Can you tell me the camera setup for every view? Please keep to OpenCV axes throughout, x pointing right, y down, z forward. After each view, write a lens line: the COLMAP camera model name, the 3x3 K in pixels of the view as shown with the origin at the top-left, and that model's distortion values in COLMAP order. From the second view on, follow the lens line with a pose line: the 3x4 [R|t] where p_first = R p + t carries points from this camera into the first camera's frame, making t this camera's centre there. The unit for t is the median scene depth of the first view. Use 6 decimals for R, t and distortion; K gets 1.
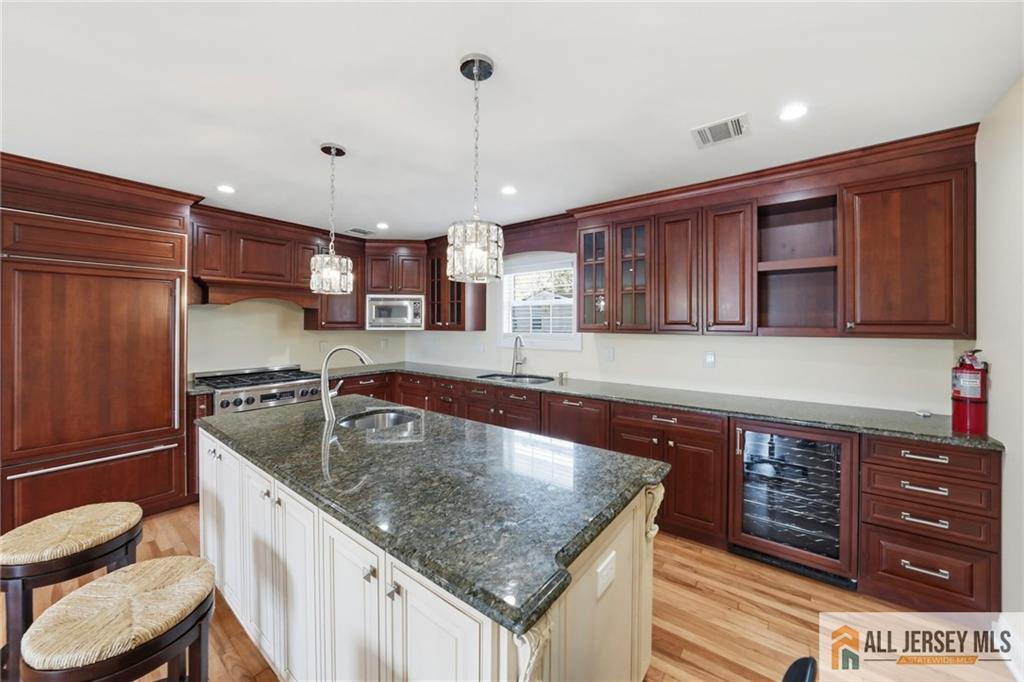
lens RADIAL K [[367.7, 0, 519.7], [0, 367.7, 328.2], [0, 0, 1]] dist [-0.010673, 0.007329]
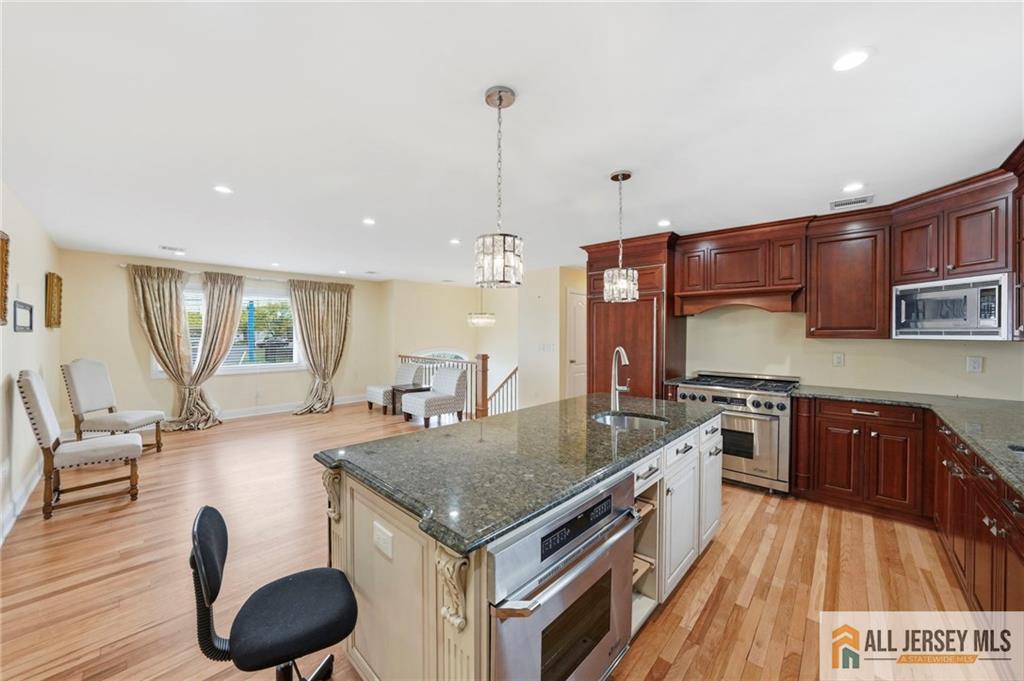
lens RADIAL K [[367.7, 0, 519.7], [0, 367.7, 327.7], [0, 0, 1]] dist [-0.010673, 0.007329]
pose [[-0.060306, -0.010835, -0.998121, 0.519849], [-0.008973, 0.999907, -0.010312, -0.002818], [0.998140, 0.008335, -0.060398, 0.621482]]
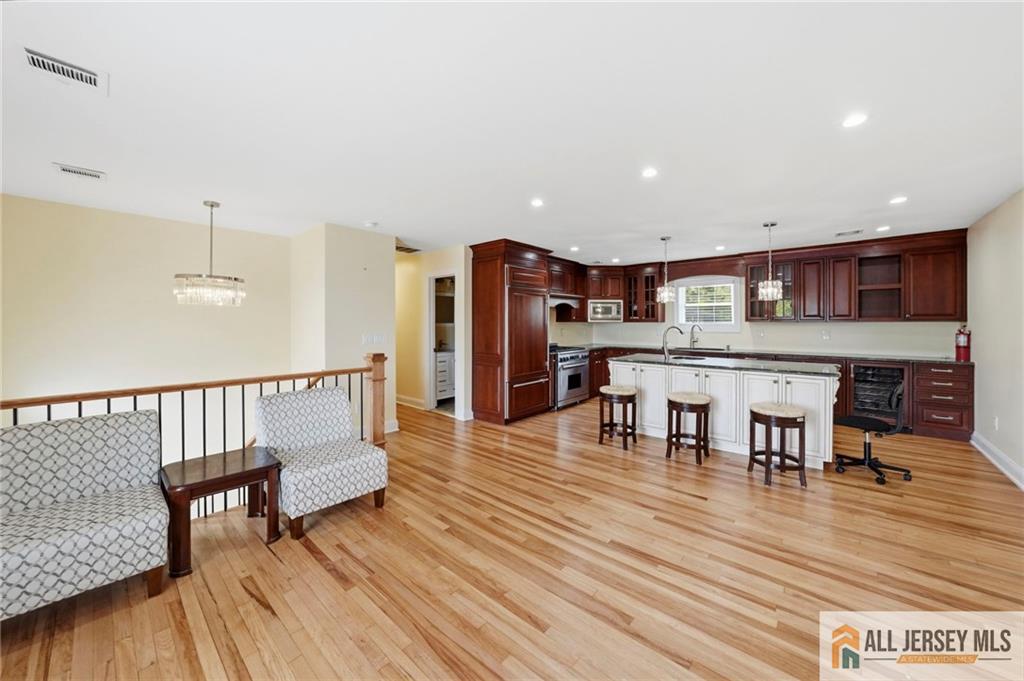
lens RADIAL K [[367.7, 0, 519.7], [0, 367.7, 327.7], [0, 0, 1]] dist [-0.010673, 0.007329]
pose [[0.999364, -0.002850, -0.035533, -1.150285], [0.002967, 0.999990, 0.003231, 0.040879], [0.035523, -0.003334, 0.999363, -1.091761]]
